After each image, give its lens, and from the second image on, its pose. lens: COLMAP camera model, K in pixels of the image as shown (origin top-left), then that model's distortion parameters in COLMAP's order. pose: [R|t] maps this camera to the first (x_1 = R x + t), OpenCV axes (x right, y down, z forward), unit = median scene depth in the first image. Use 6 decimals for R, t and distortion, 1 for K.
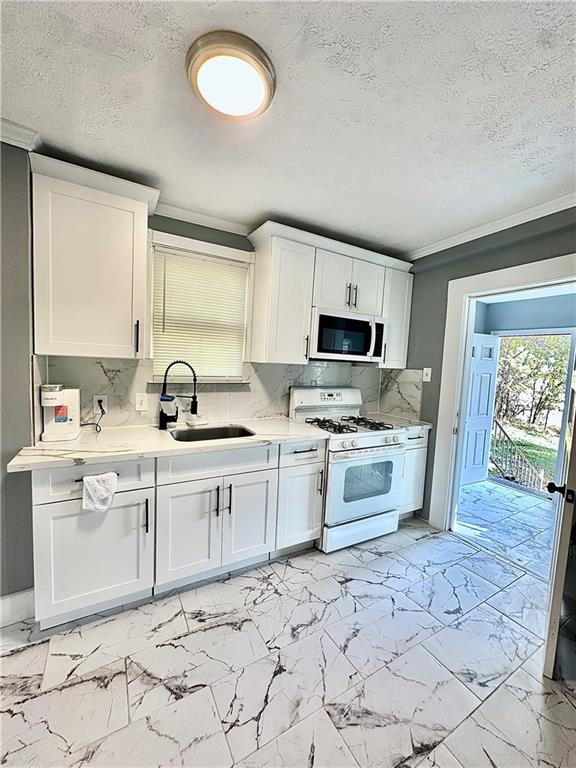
lens RADIAL K [[308.1, 0, 289.4], [0, 308.1, 382.7], [0, 0, 1]] dist [-0.003988, 0.000391]
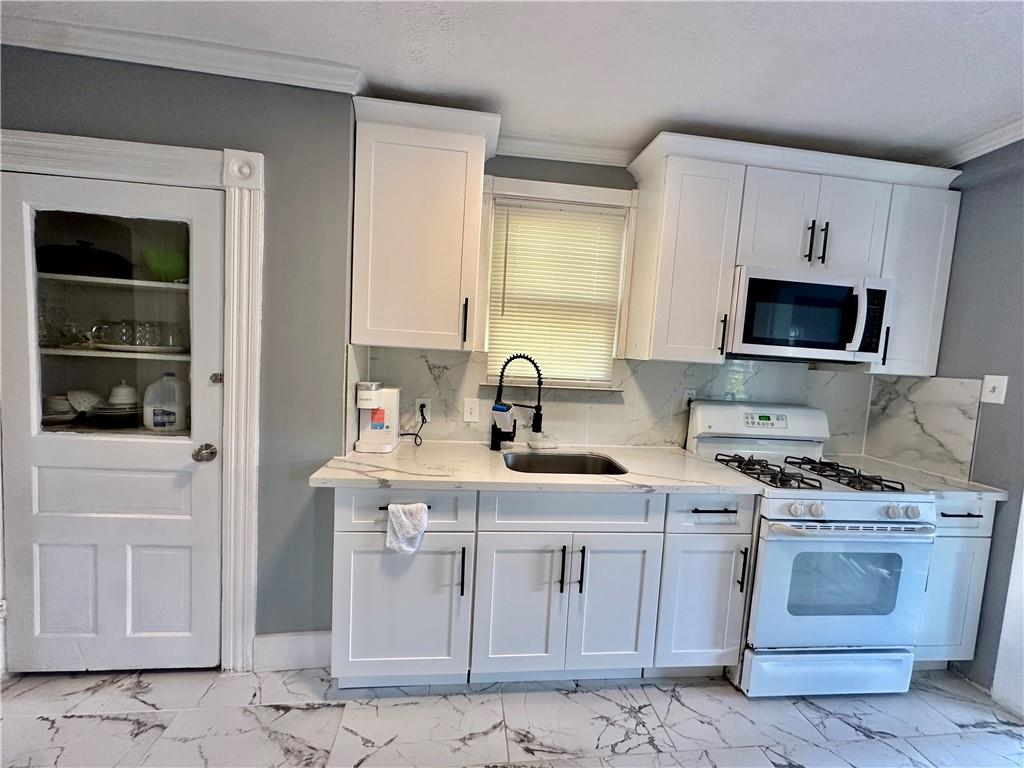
lens RADIAL K [[410.8, 0, 510.6], [0, 410.8, 383.1], [0, 0, 1]] dist [-0.003988, 0.000391]
pose [[0.916806, 0.034029, -0.397880, -0.001581], [-0.041778, 0.999068, -0.010818, 0.004333], [0.397141, 0.026541, 0.917374, 0.131095]]
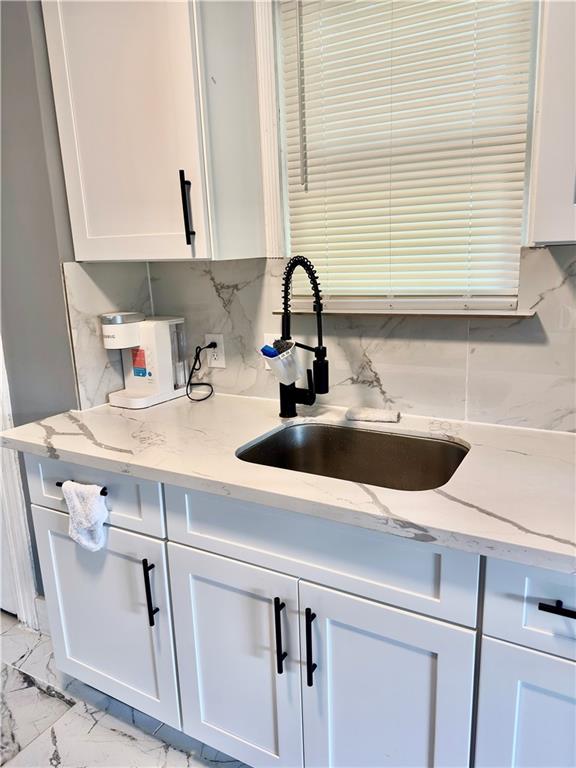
lens RADIAL K [[533.8, 0, 300.9], [0, 533.8, 386.7], [0, 0, 1]] dist [0.042238, -0.044598]
pose [[0.522381, 0.133835, -0.842144, 0.255408], [-0.009294, 0.988441, 0.151320, -0.010263], [0.852661, -0.071219, 0.517587, 0.625023]]
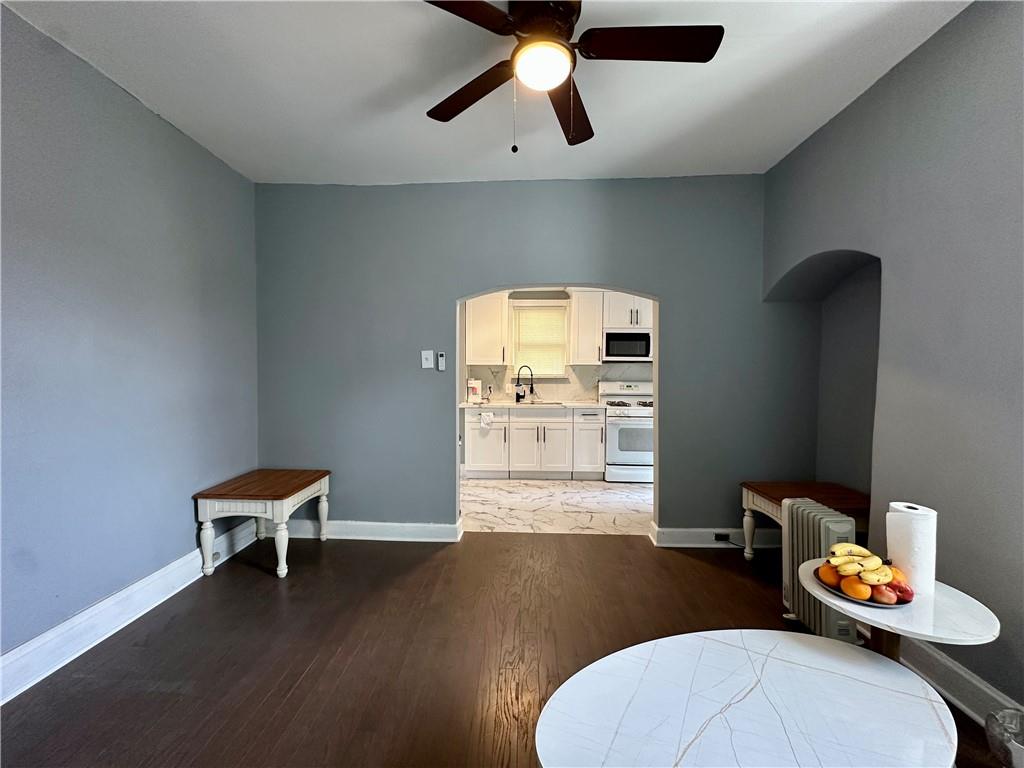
lens RADIAL K [[410.8, 0, 509.7], [0, 410.8, 379.4], [0, 0, 1]] dist [-0.003988, 0.000391]
pose [[0.847181, -0.033904, -0.530221, 0.910631], [-0.002495, 0.997697, -0.067782, 0.186980], [0.531298, 0.058747, 0.845146, -1.196187]]
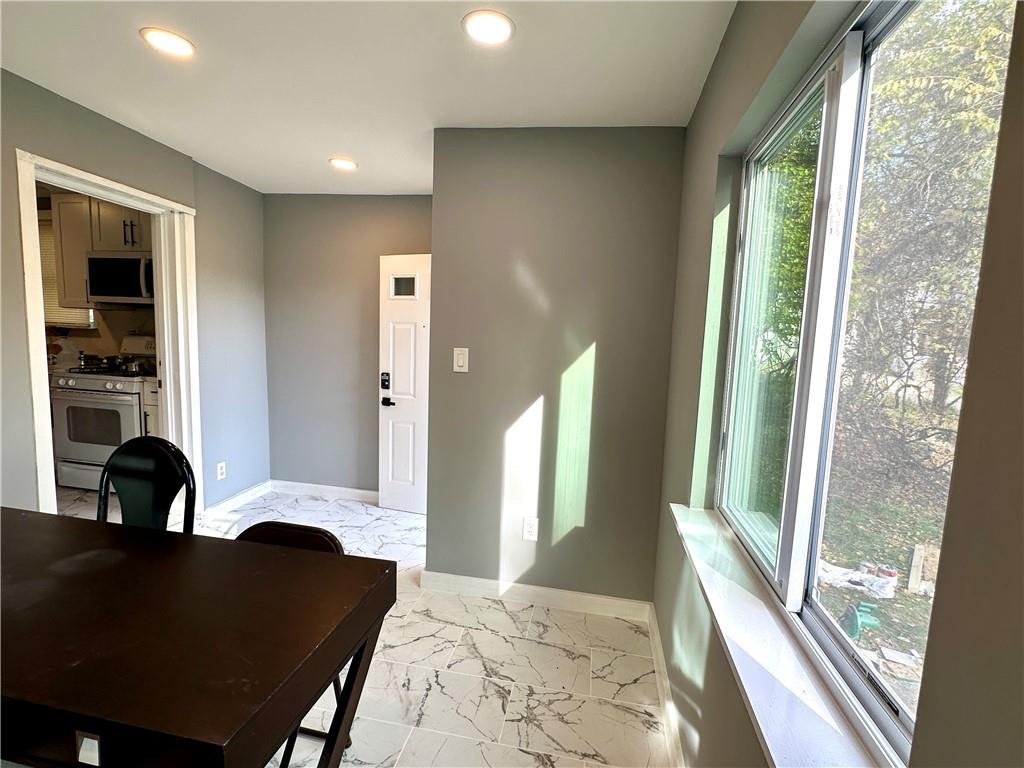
lens RADIAL K [[467.4, 0, 514.9], [0, 467.4, 384.8], [0, 0, 1]] dist [-0.007044, 0.000470]
pose [[0.767977, 0.039300, -0.639271, 2.527493], [-0.041631, 0.999068, 0.011406, 0.141872], [0.639123, 0.017854, 0.768897, 0.834971]]
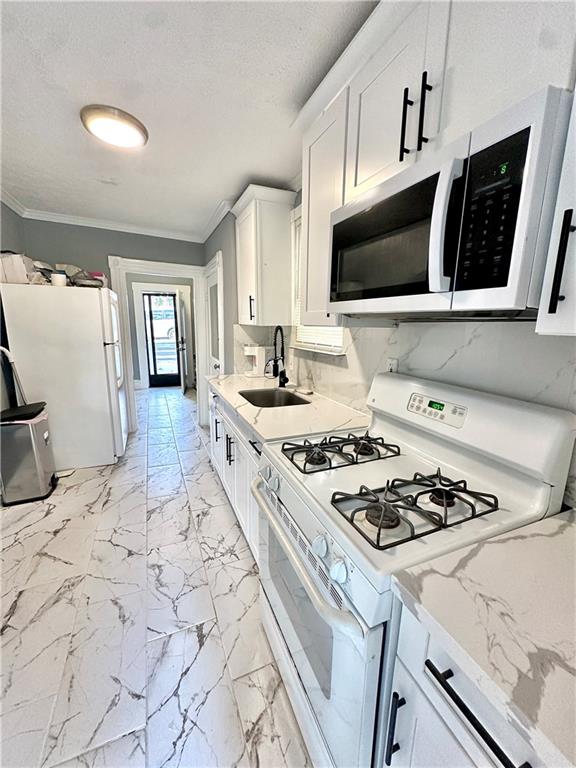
lens RADIAL K [[308.1, 0, 288.2], [0, 308.1, 382.7], [0, 0, 1]] dist [-0.003988, 0.000391]
pose [[-0.109648, 0.137970, -0.984348, 0.740471], [-0.095498, 0.984276, 0.148597, -0.039835], [0.989372, 0.110296, -0.094748, 1.153717]]
